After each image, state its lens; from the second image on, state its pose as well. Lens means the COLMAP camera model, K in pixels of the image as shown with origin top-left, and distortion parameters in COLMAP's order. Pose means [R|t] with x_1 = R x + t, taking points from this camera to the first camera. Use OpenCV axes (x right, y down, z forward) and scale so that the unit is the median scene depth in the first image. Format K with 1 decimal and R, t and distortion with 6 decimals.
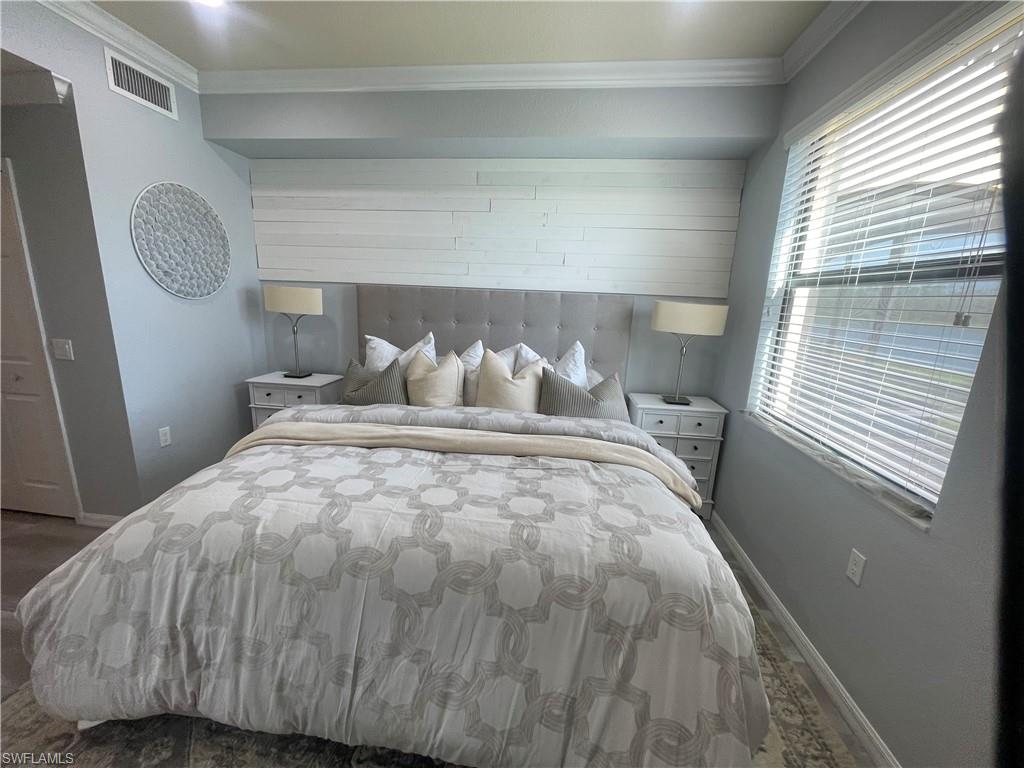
lens RADIAL K [[413.4, 0, 508.6], [0, 413.4, 390.8], [0, 0, 1]] dist [-0.001583, -0.000012]
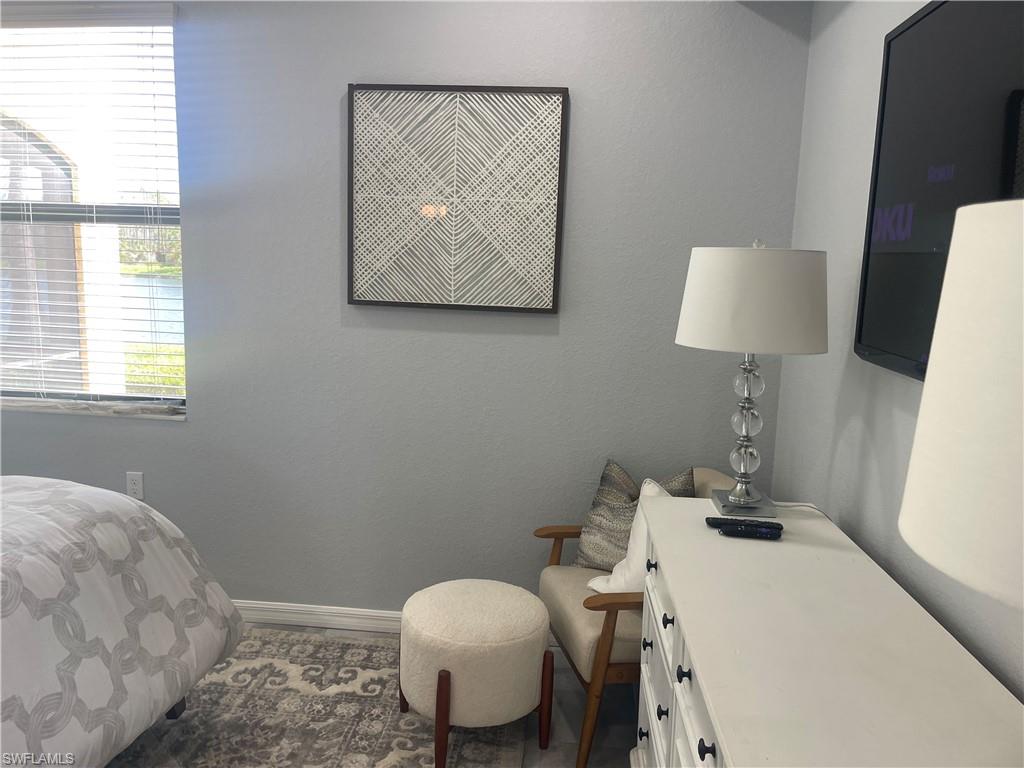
lens RADIAL K [[772.6, 0, 508.2], [0, 772.6, 382.0], [0, 0, 1]] dist [0.086845, -0.117846]
pose [[-0.015192, -0.186559, 0.982326, -0.762693], [0.190134, 0.963975, 0.186014, -0.022735], [-0.981641, 0.189600, 0.020826, -0.038533]]
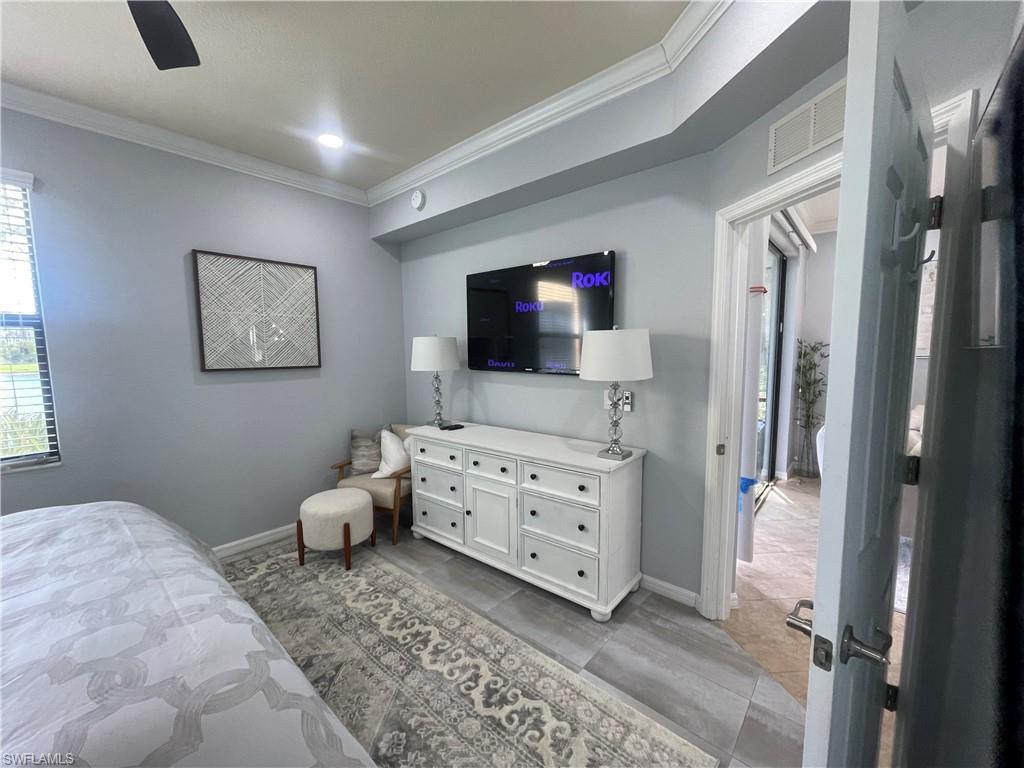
lens RADIAL K [[413.4, 0, 508.6], [0, 413.4, 390.8], [0, 0, 1]] dist [-0.001583, -0.000012]
pose [[-0.824847, -0.087371, 0.558564, -0.875316], [0.104088, 0.947628, 0.301938, -0.172363], [-0.555692, 0.307193, -0.772554, 0.658354]]
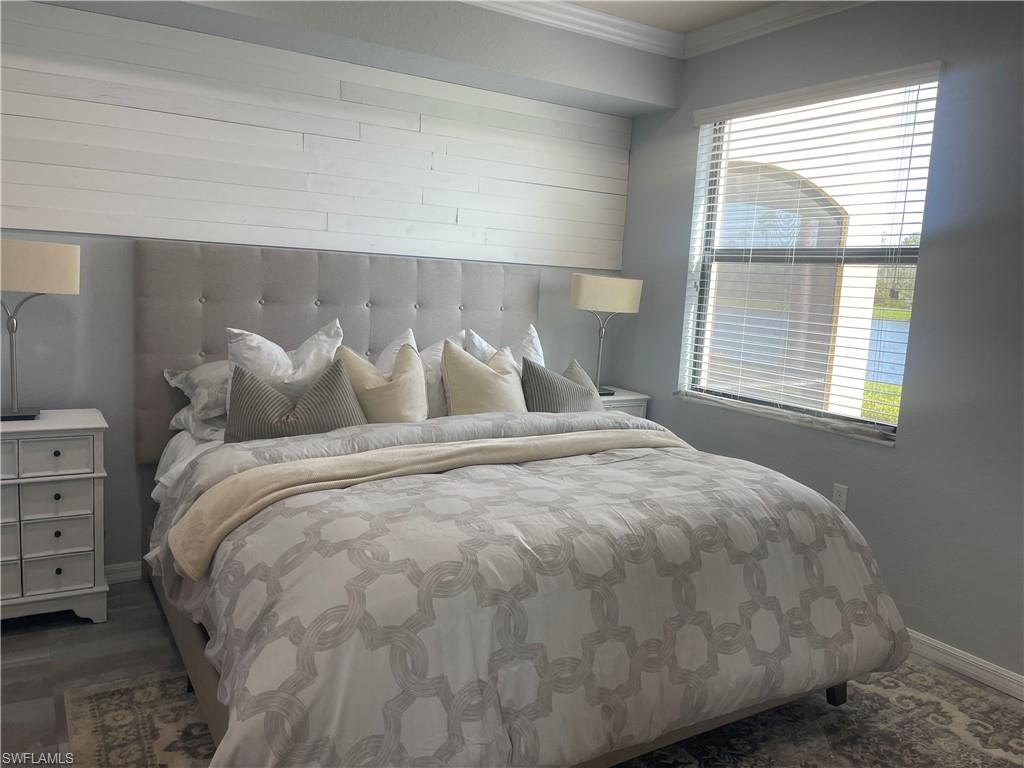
lens RADIAL K [[772.6, 0, 508.2], [0, 772.6, 382.0], [0, 0, 1]] dist [0.086845, -0.117846]
pose [[0.781409, -0.082574, 0.618532, -0.870697], [0.115936, 0.993160, -0.013878, 0.007175], [-0.613155, 0.082555, 0.785637, -0.155601]]
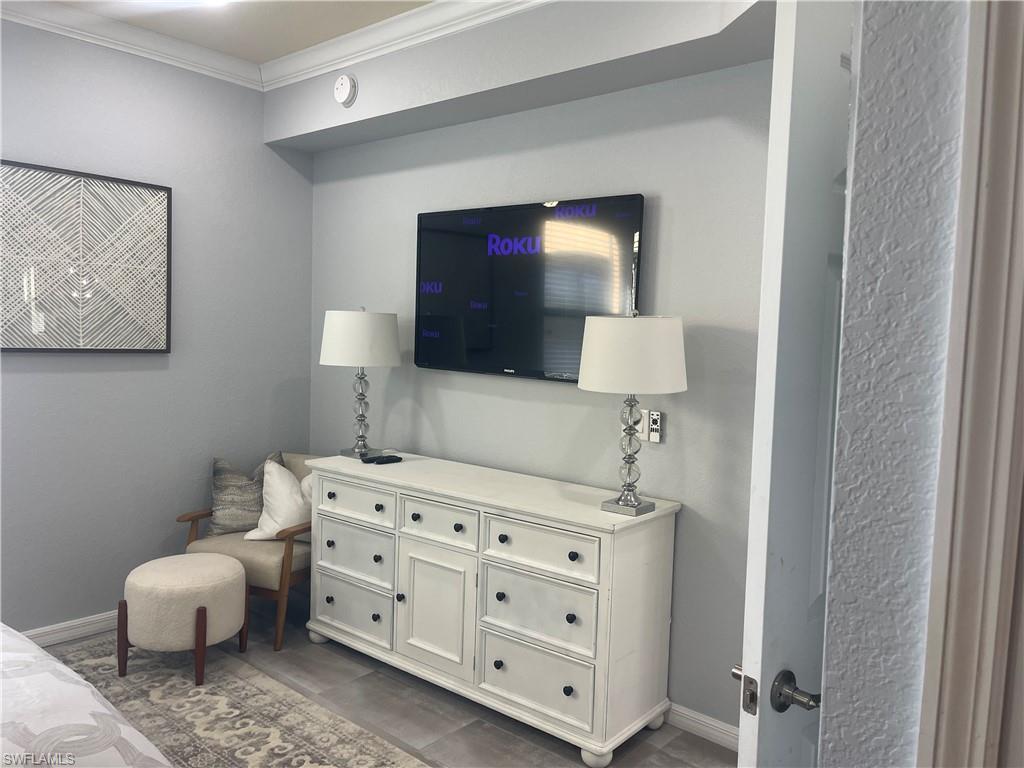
lens RADIAL K [[787.5, 0, 524.3], [0, 787.5, 380.5], [0, 0, 1]] dist [0.021190, -0.001110]
pose [[-0.832734, -0.102150, 0.544169, -1.055465], [0.058421, 0.961136, 0.269823, -0.230962], [-0.550583, 0.256481, -0.794403, 0.808651]]
